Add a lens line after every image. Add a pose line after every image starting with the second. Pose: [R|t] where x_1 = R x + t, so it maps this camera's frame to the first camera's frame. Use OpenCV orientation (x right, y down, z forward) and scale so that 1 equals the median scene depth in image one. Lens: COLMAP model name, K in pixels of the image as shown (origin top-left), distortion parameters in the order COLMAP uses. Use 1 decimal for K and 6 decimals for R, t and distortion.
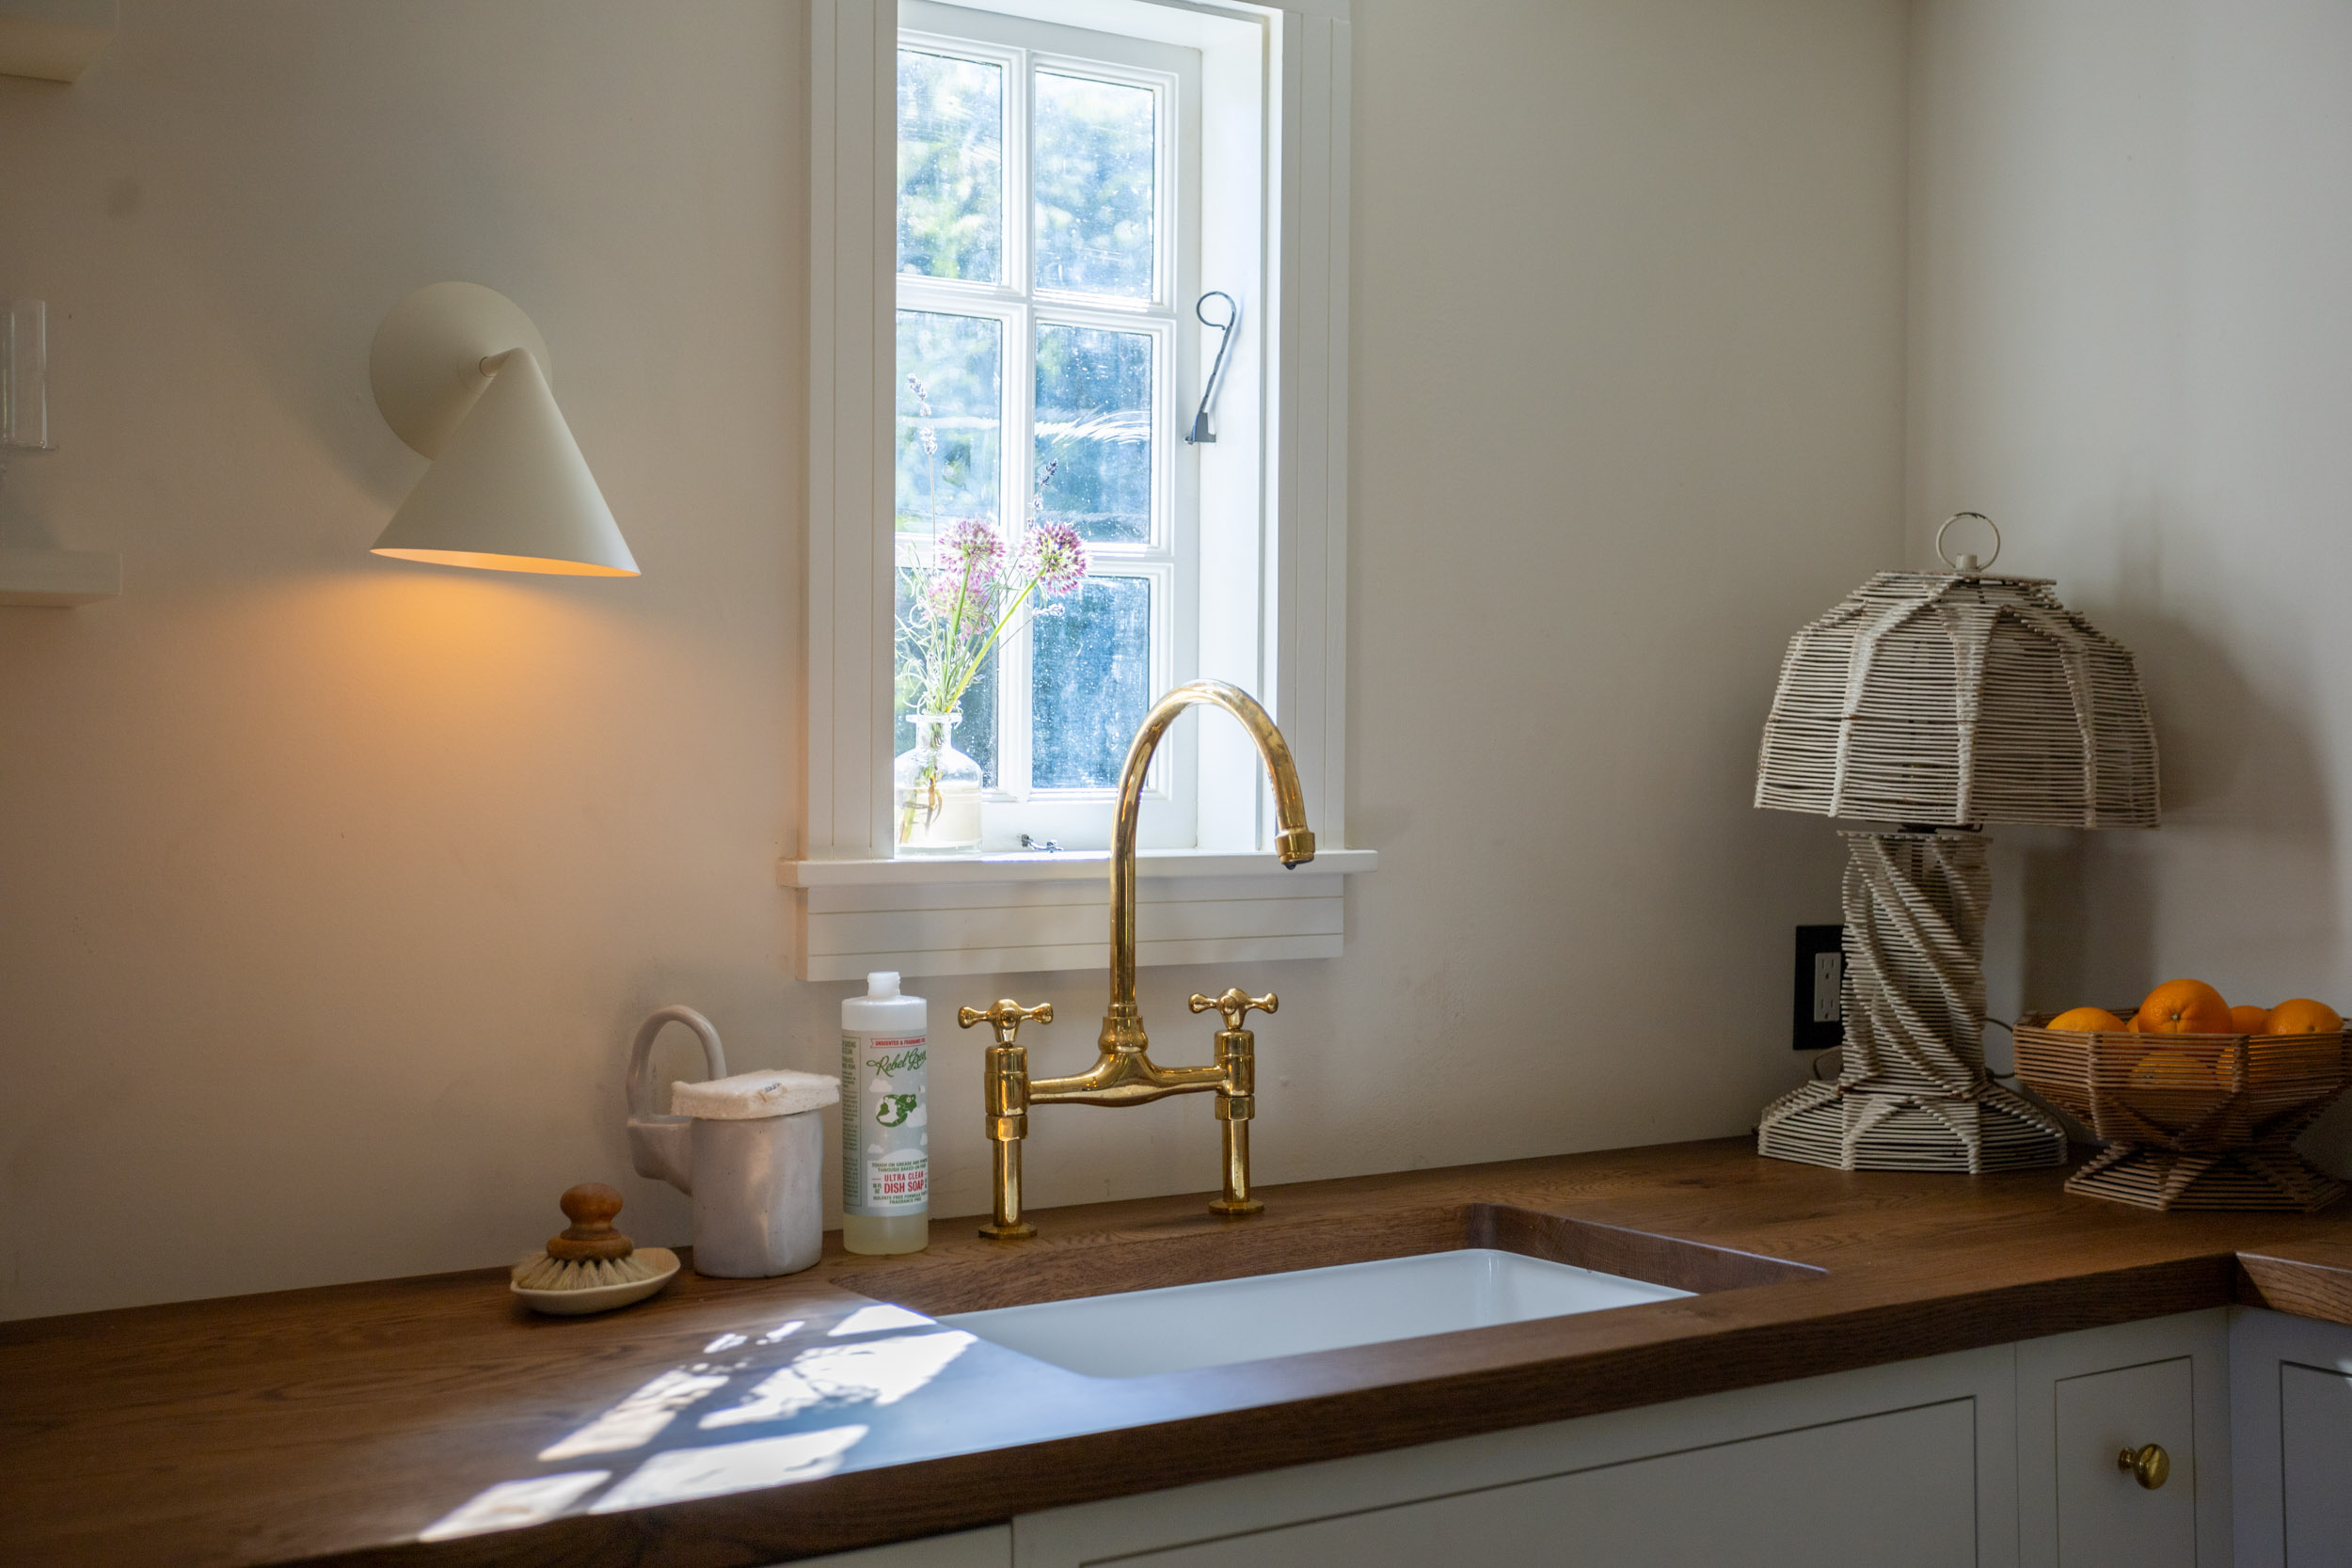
lens RADIAL K [[2596.4, 0, 1166.6], [0, 2596.4, 789.2], [0, 0, 1]] dist [0.006111, 0.000000]
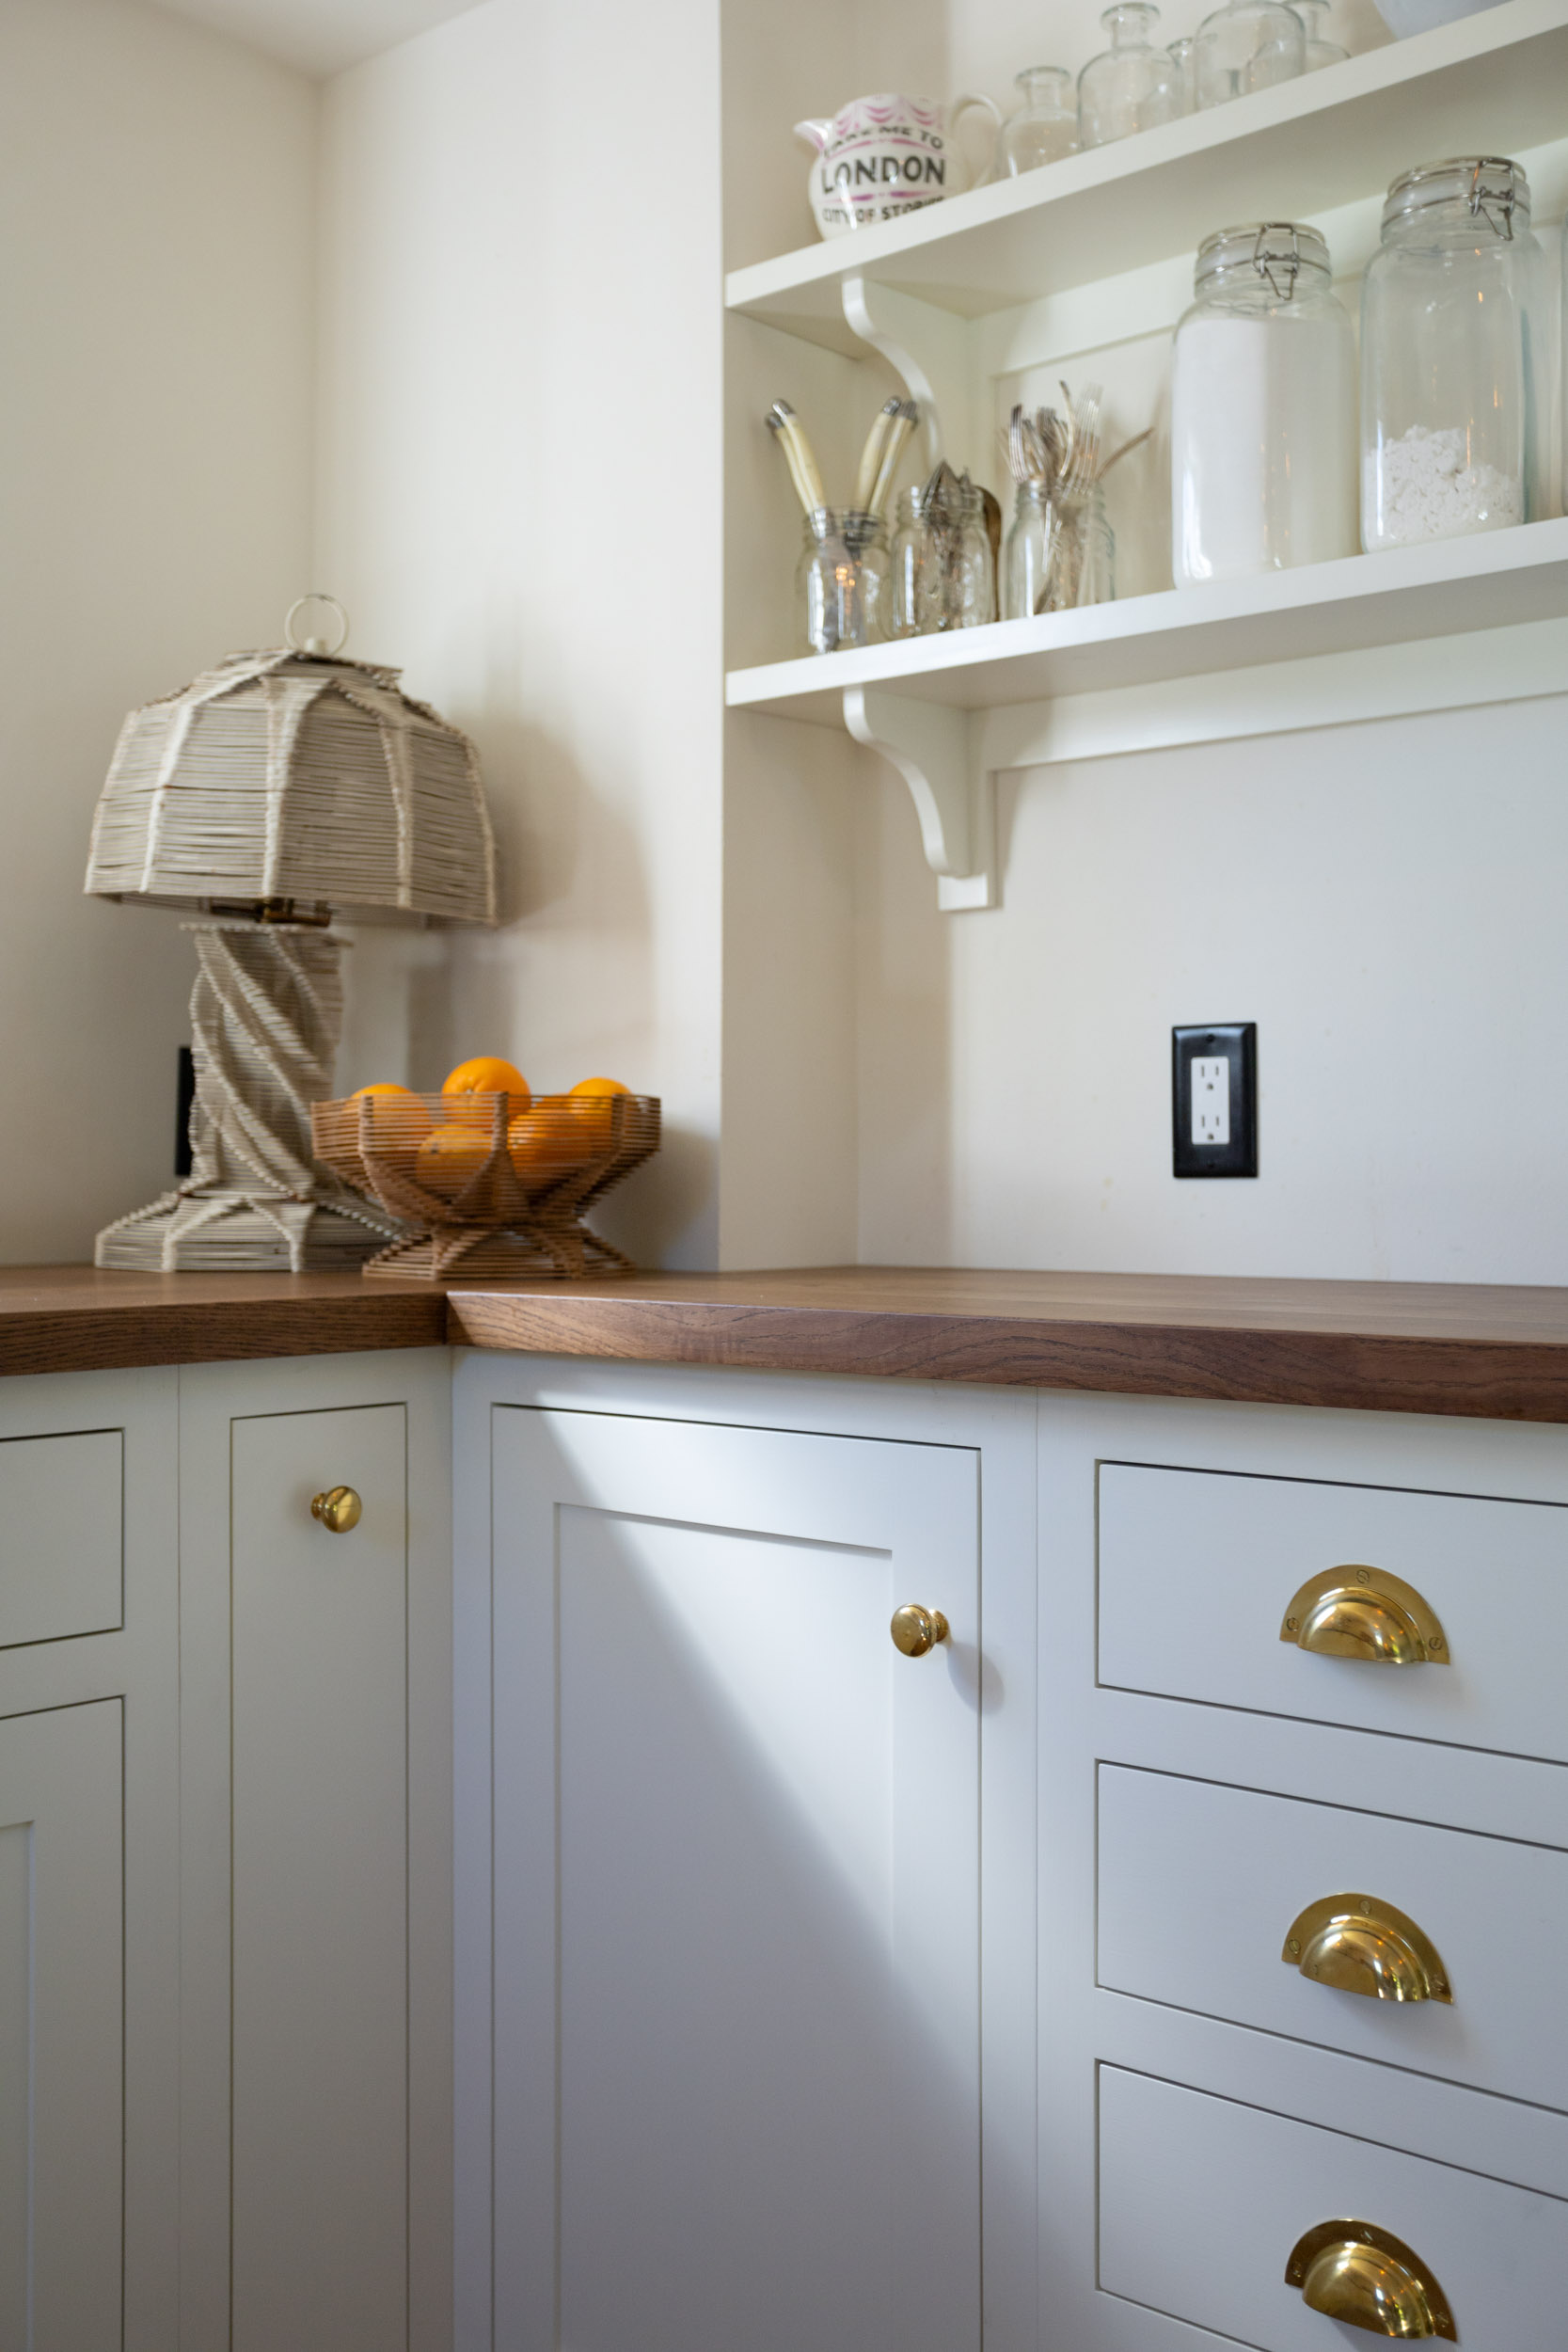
lens RADIAL K [[2449.4, 0, 768.9], [0, 2449.4, 1231.0], [0, 0, 1]] dist [0.001628, 0.000000]
pose [[0.961113, 0.002123, 0.276148, 0.234535], [-0.008347, 0.999737, 0.021363, 0.115281], [-0.276030, -0.022838, 0.960878, 0.083111]]
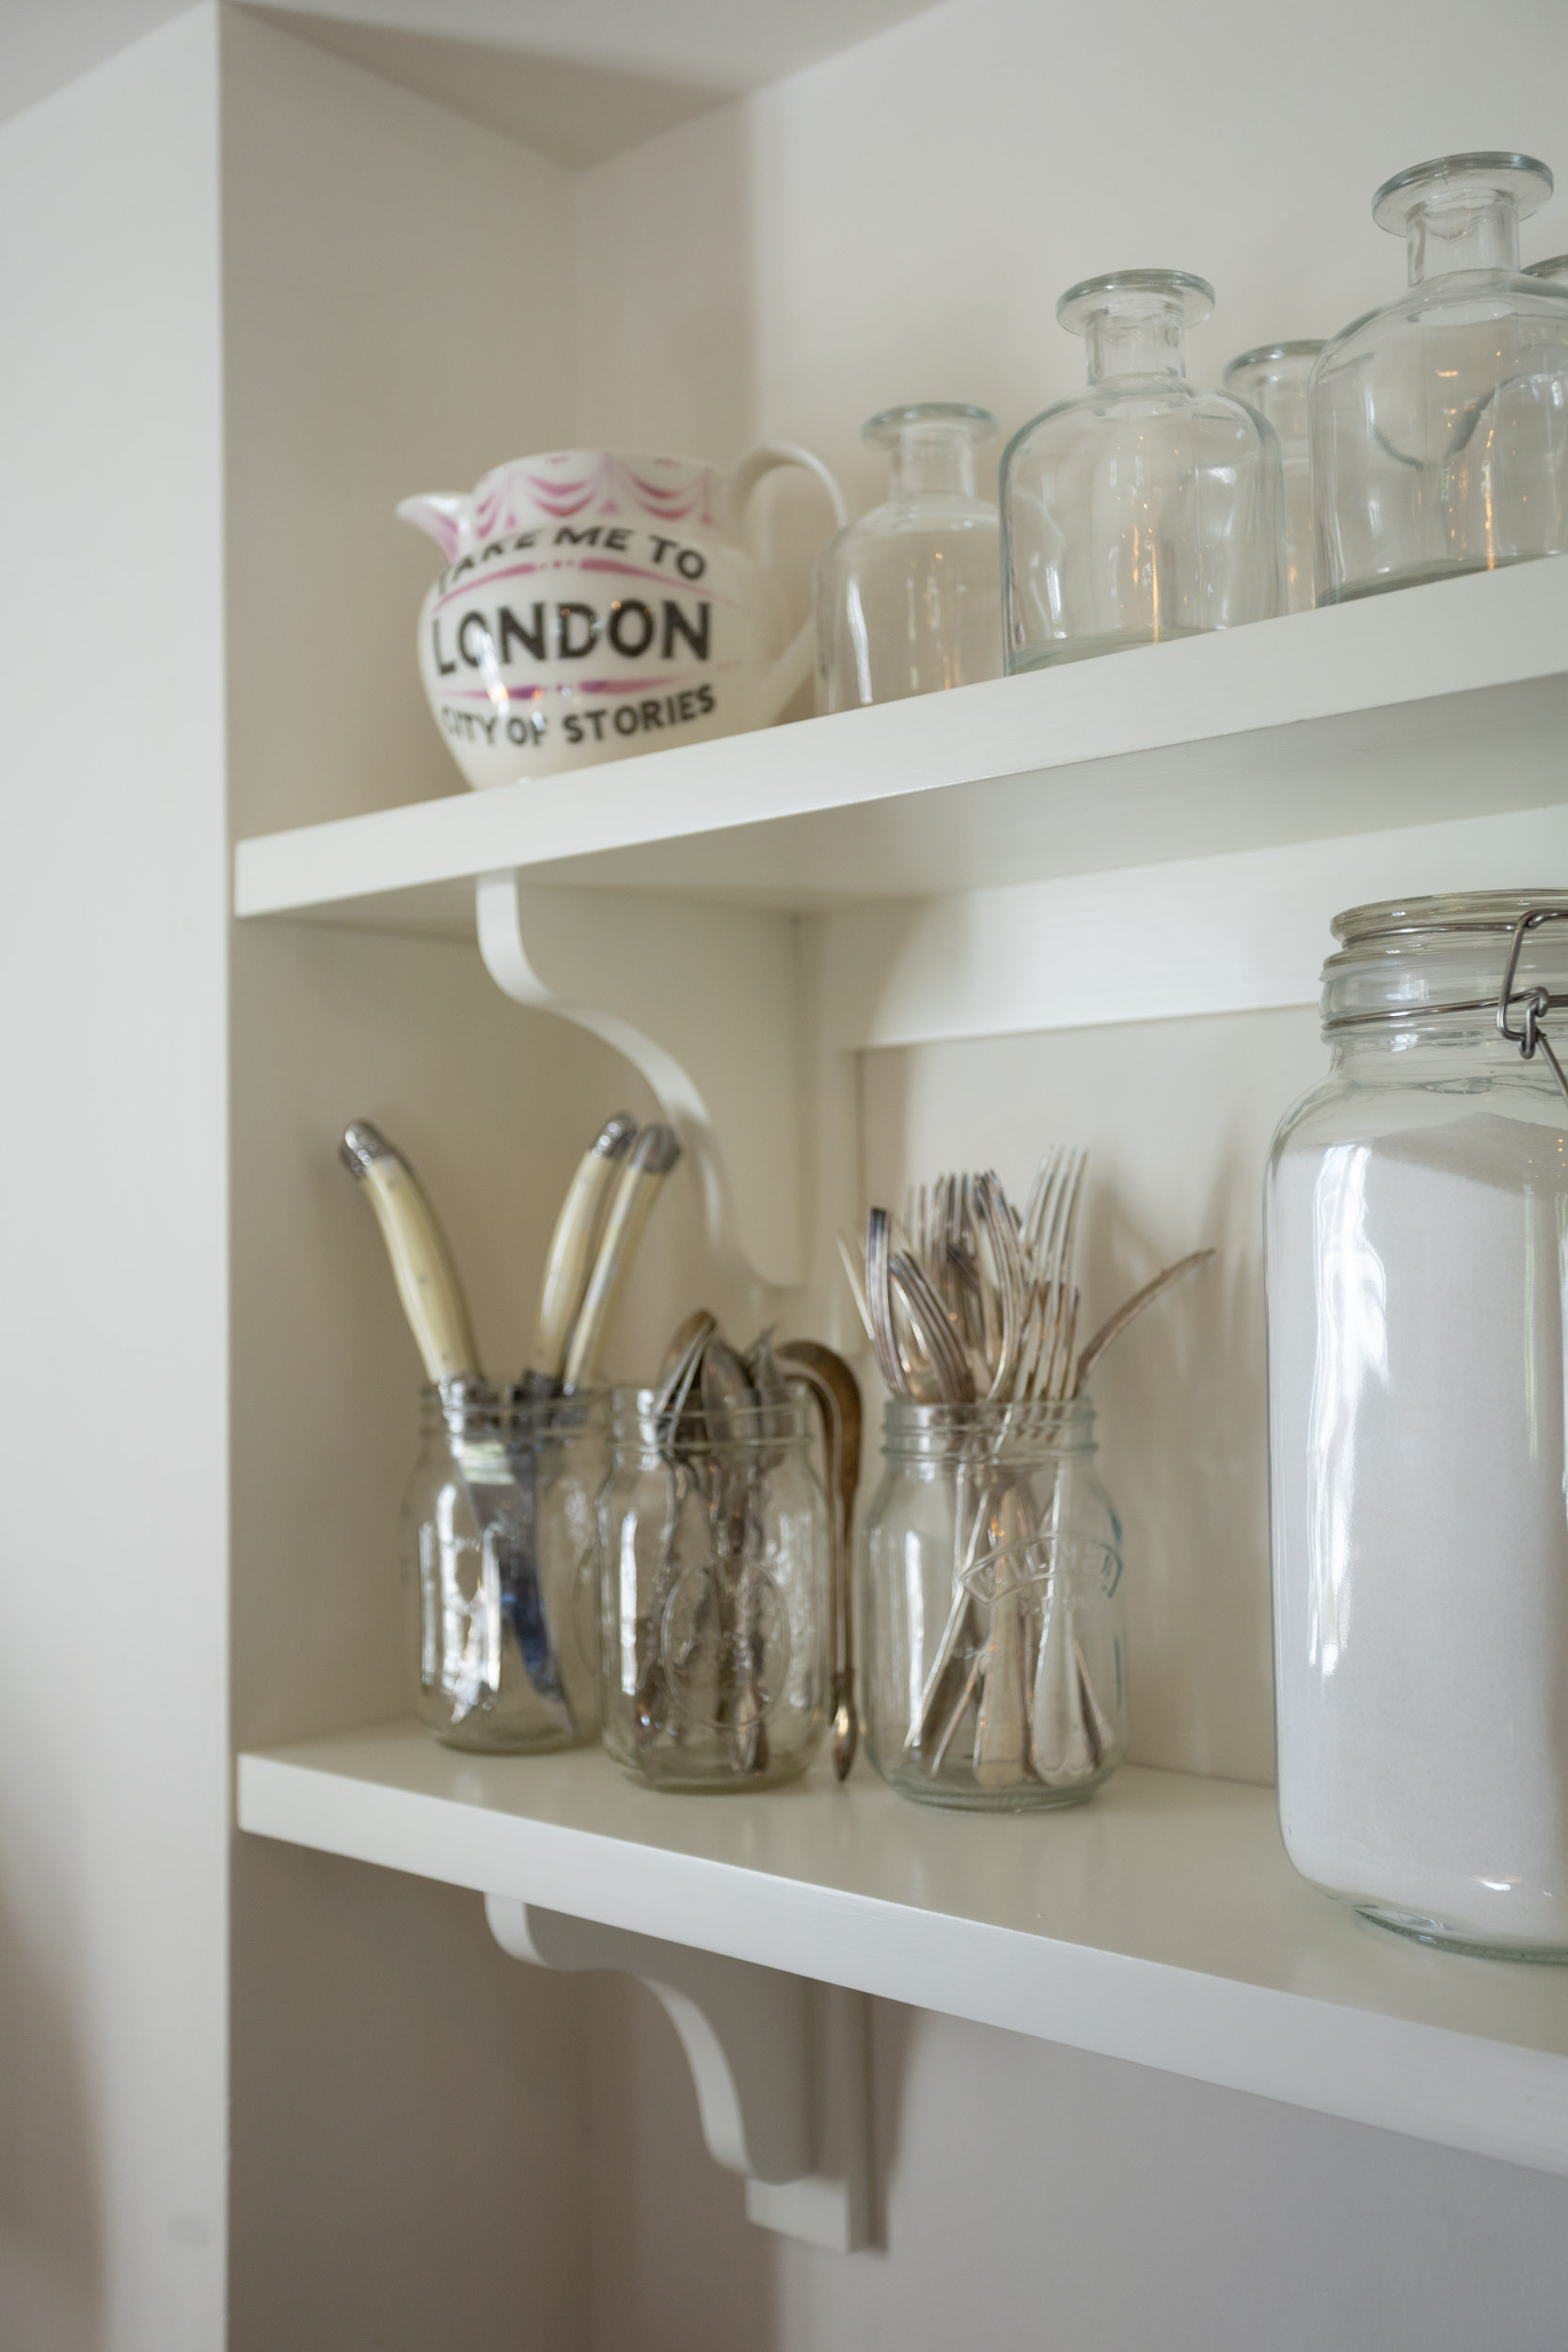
lens RADIAL K [[2449.4, 0, 802.0], [0, 2449.4, 1200.9], [0, 0, 1]] dist [0.001628, 0.000000]
pose [[0.963307, 0.003056, 0.268384, 0.456158], [0.003038, 0.999747, -0.022290, -0.158113], [-0.268384, 0.022288, 0.963054, 0.569838]]
